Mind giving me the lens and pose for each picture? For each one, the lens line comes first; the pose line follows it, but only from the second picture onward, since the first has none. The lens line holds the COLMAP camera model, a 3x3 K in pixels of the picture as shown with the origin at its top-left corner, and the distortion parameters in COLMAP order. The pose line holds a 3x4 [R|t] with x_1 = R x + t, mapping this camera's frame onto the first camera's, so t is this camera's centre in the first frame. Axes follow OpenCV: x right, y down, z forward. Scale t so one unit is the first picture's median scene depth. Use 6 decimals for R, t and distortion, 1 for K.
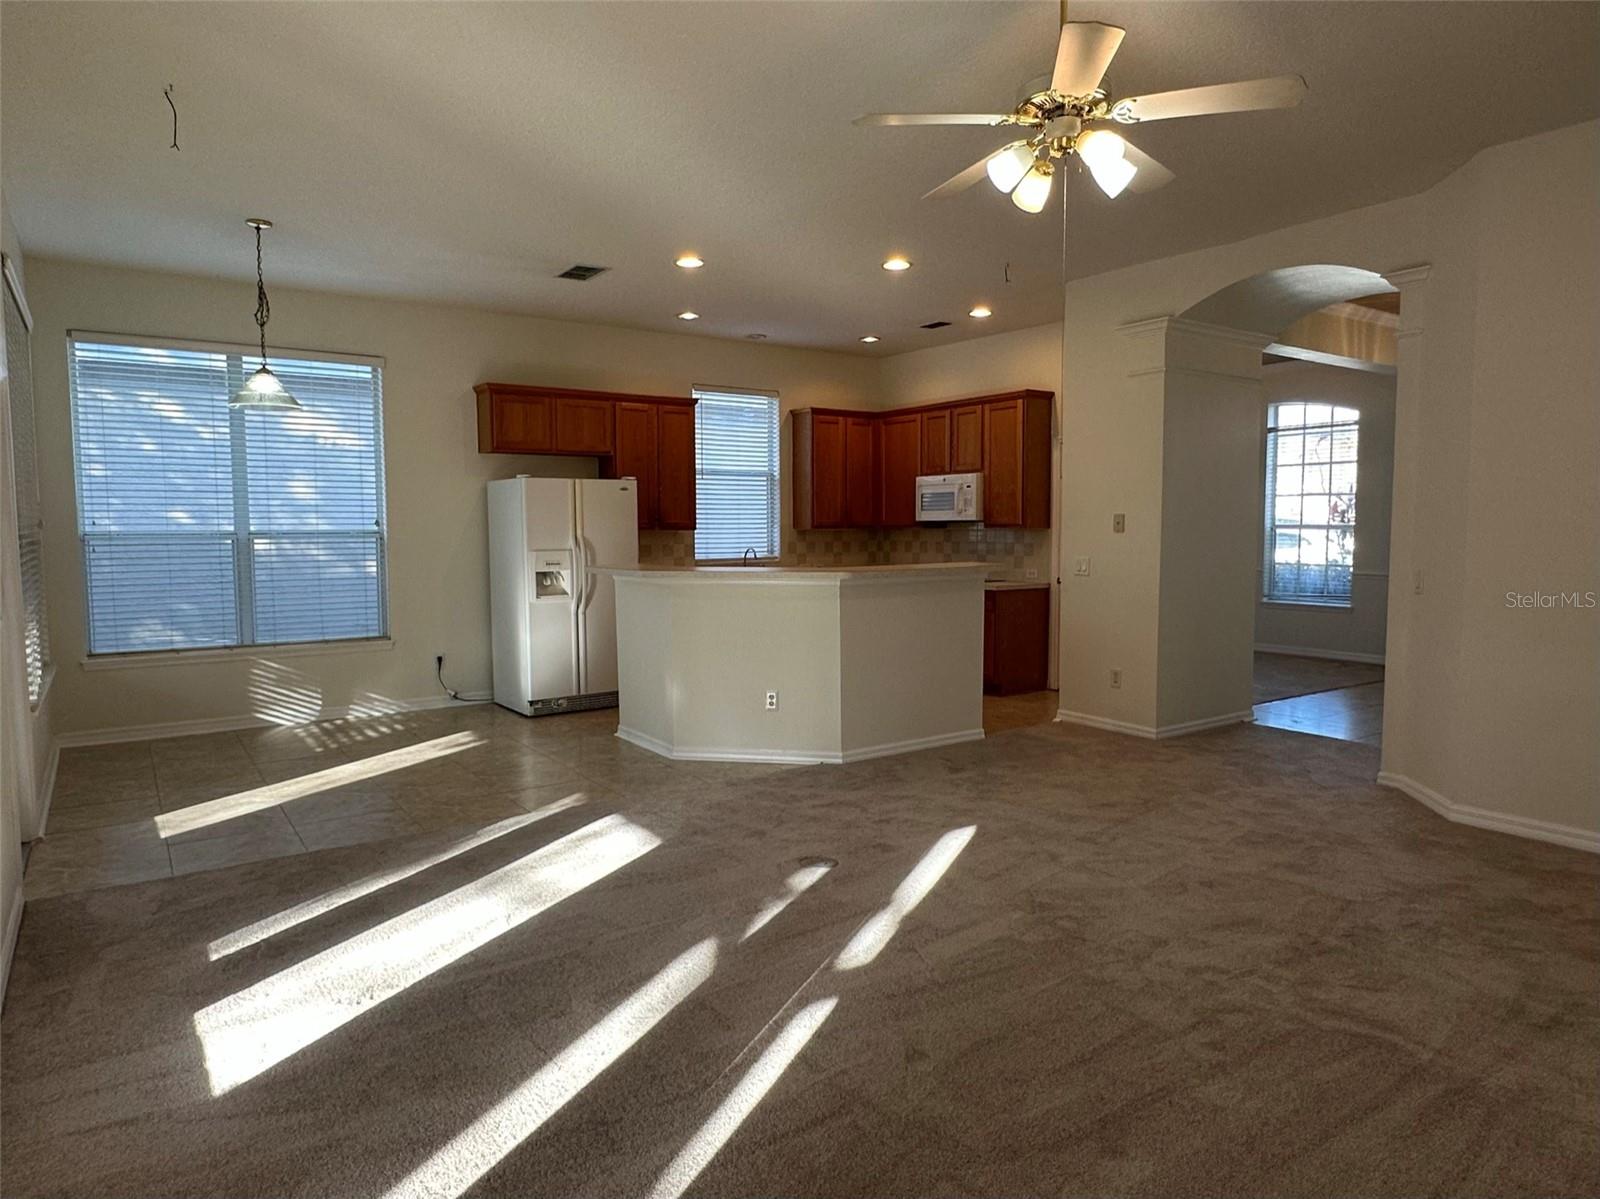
lens RADIAL K [[987.9, 0, 801.0], [0, 987.9, 606.1], [0, 0, 1]] dist [-0.004133, 0.004043]
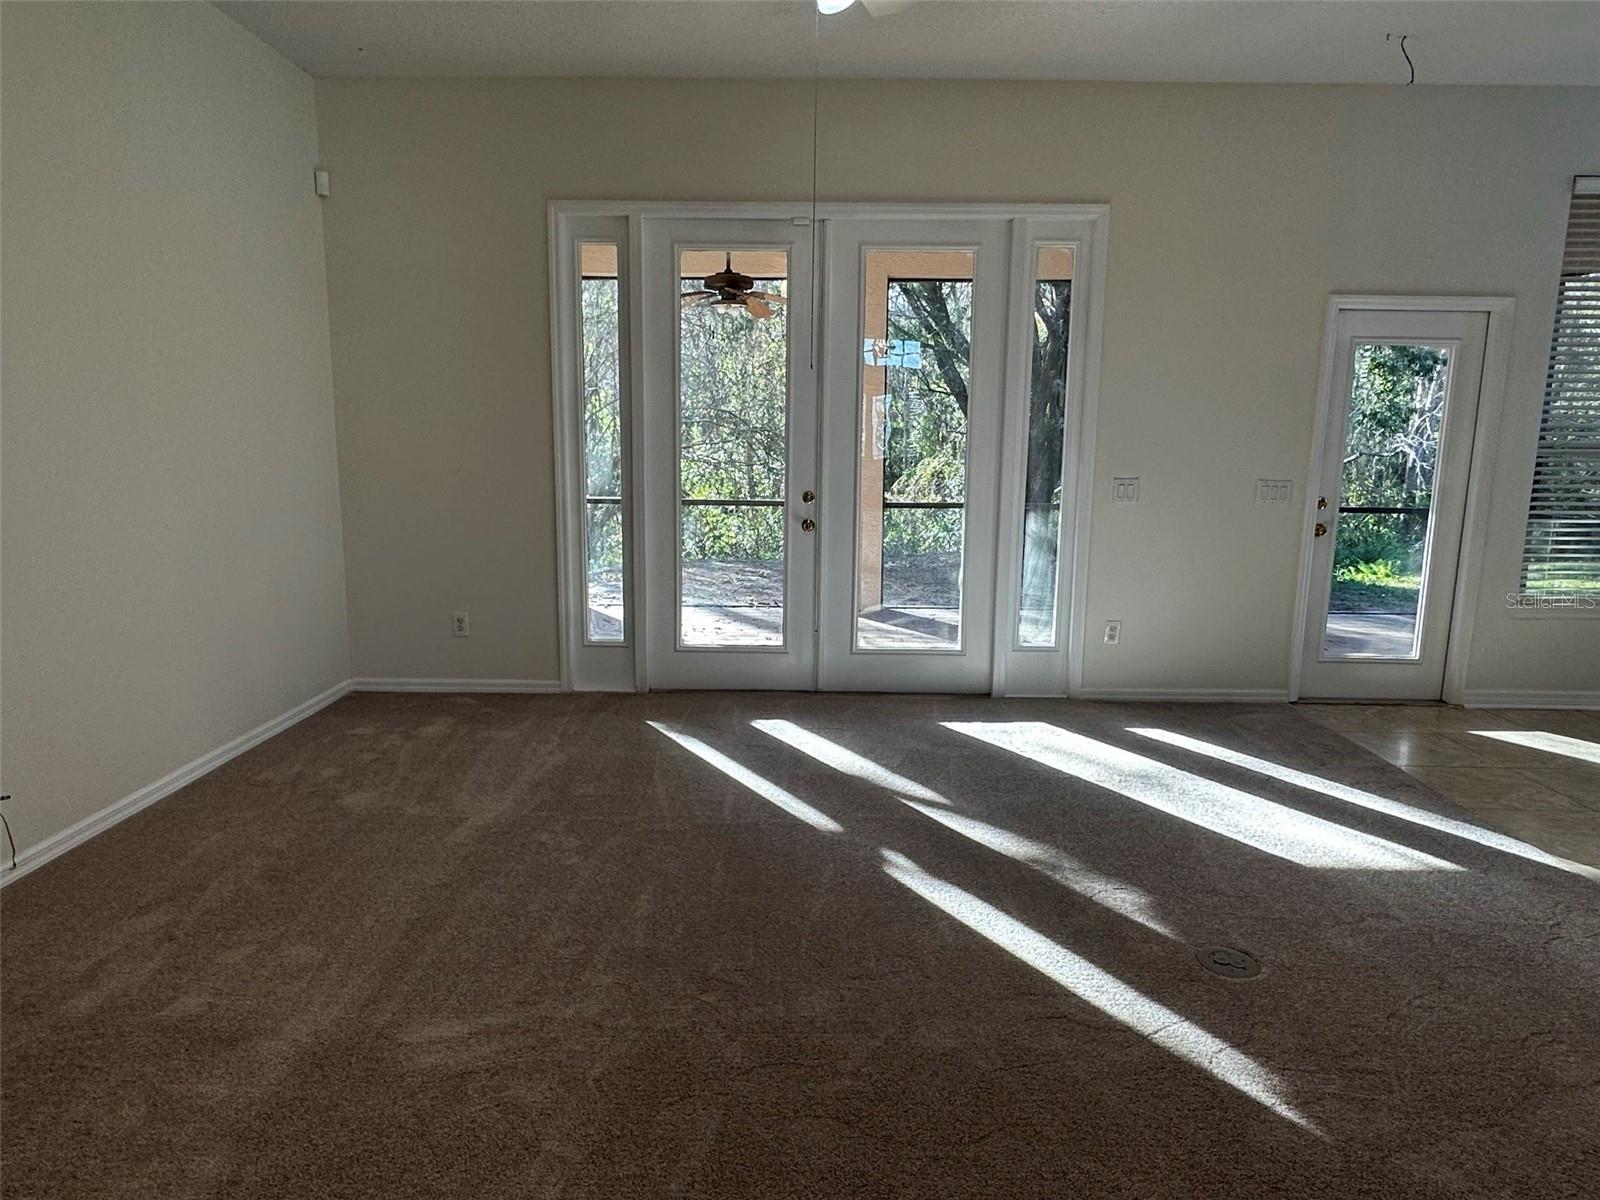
lens RADIAL K [[1021.3, 0, 793.6], [0, 1021.3, 600.2], [0, 0, 1]] dist [0.000388, -0.000371]
pose [[-0.582827, 0.133148, -0.801613, 0.339511], [-0.076580, 0.973094, 0.217309, -0.046140], [0.808979, 0.188041, -0.556950, 0.537324]]
